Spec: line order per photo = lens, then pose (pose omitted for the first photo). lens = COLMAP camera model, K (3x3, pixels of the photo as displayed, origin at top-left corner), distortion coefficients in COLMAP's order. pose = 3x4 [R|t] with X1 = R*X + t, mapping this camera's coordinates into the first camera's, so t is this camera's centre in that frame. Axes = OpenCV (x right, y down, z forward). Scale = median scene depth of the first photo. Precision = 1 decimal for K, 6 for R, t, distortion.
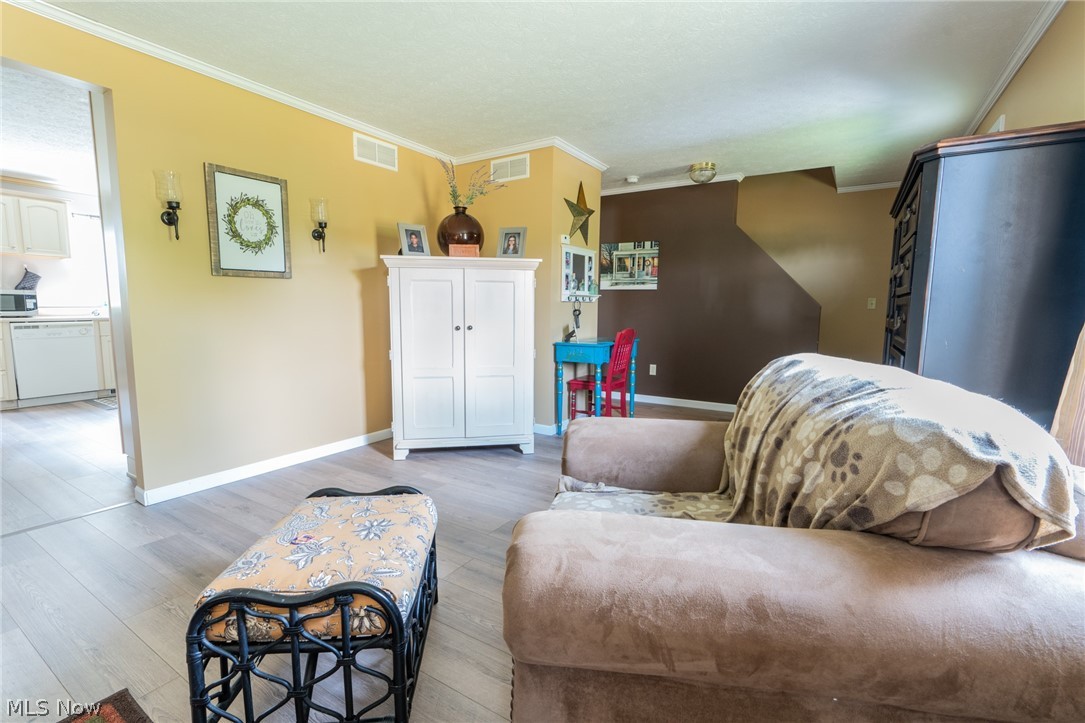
lens RADIAL K [[488.4, 0, 542.9], [0, 488.4, 361.7], [0, 0, 1]] dist [-0.006020, 0.003654]
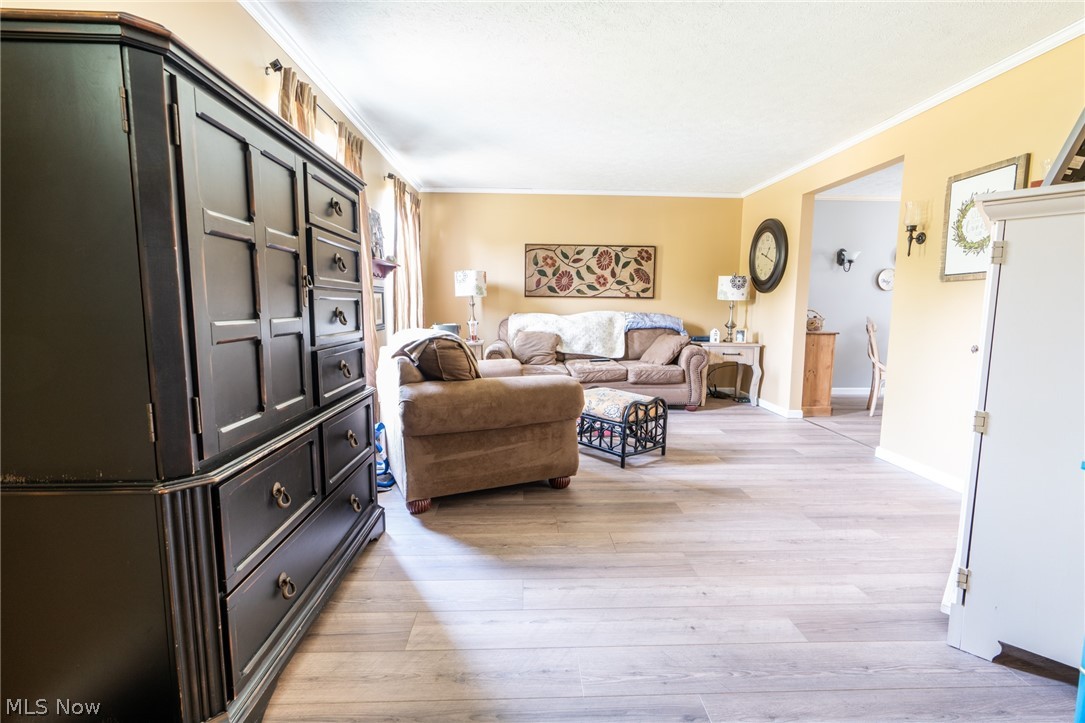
lens RADIAL K [[488.4, 0, 541.4], [0, 488.4, 362.0], [0, 0, 1]] dist [-0.006020, 0.003654]
pose [[-0.819051, 0.057647, -0.570817, 0.655510], [-0.073592, 0.976164, 0.204178, -0.156868], [0.568981, 0.209240, -0.795286, 1.366889]]
